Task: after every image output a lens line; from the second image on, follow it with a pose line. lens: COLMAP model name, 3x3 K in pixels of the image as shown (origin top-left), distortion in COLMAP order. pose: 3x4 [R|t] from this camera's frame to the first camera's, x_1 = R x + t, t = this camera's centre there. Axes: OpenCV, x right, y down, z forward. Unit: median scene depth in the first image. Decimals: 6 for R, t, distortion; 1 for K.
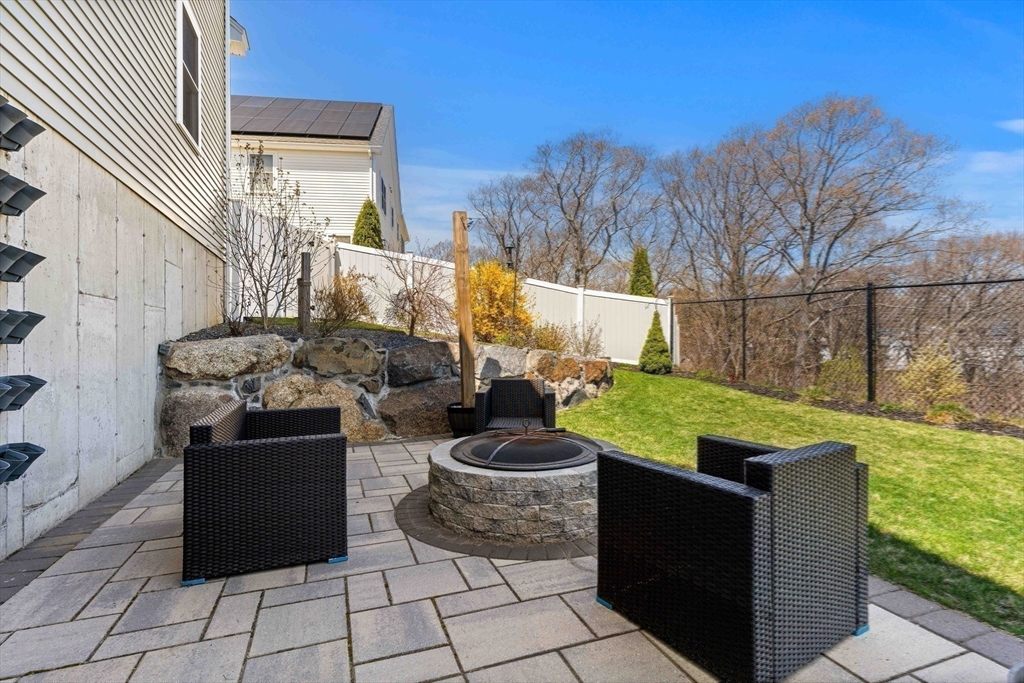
lens RADIAL K [[490.5, 0, 512.1], [0, 490.5, 335.6], [0, 0, 1]] dist [0.000895, 0.001465]
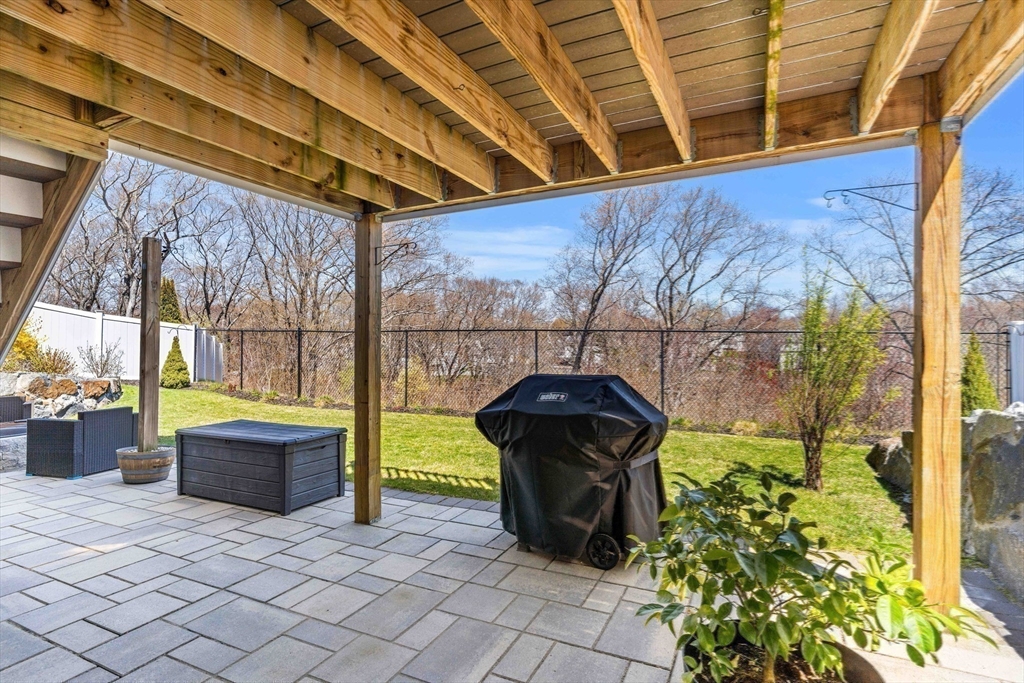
lens RADIAL K [[513.1, 0, 511.4], [0, 513.1, 343.2], [0, 0, 1]] dist [0.000068, 0.000350]
pose [[0.730601, 0.008625, 0.682750, 0.067683], [-0.006049, 0.999963, -0.006159, -0.060797], [-0.682777, 0.000370, 0.730626, -0.994505]]
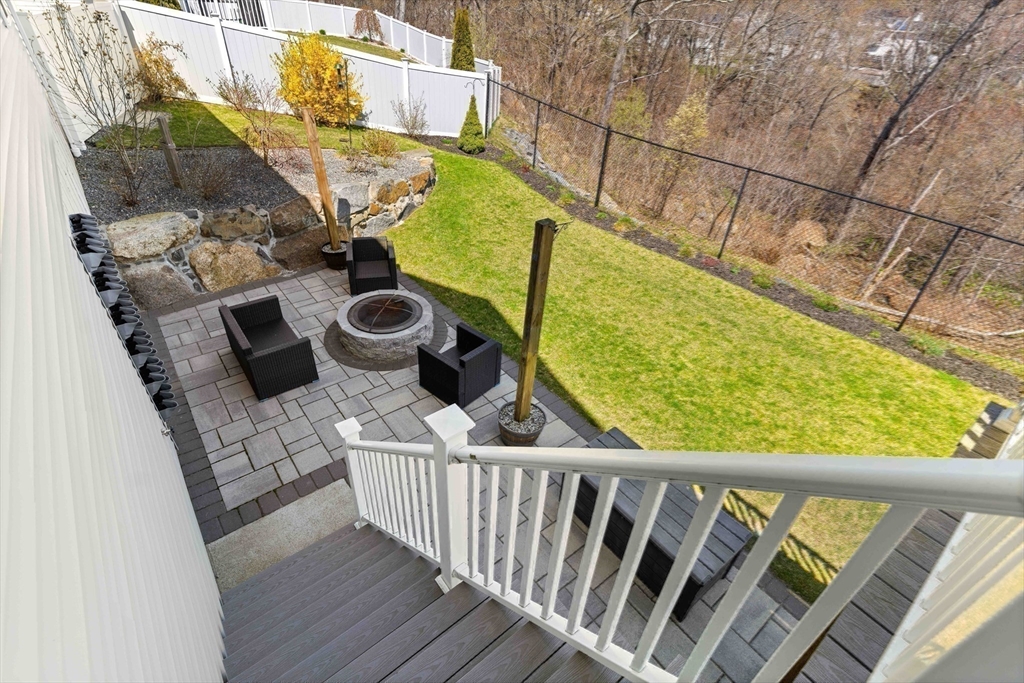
lens RADIAL K [[490.5, 0, 509.3], [0, 490.5, 341.8], [0, 0, 1]] dist [0.000895, 0.001465]
pose [[0.951834, -0.127505, 0.278847, -0.037944], [-0.063483, 0.807777, 0.586060, -0.525053], [-0.299971, -0.575534, 0.760775, -0.462010]]
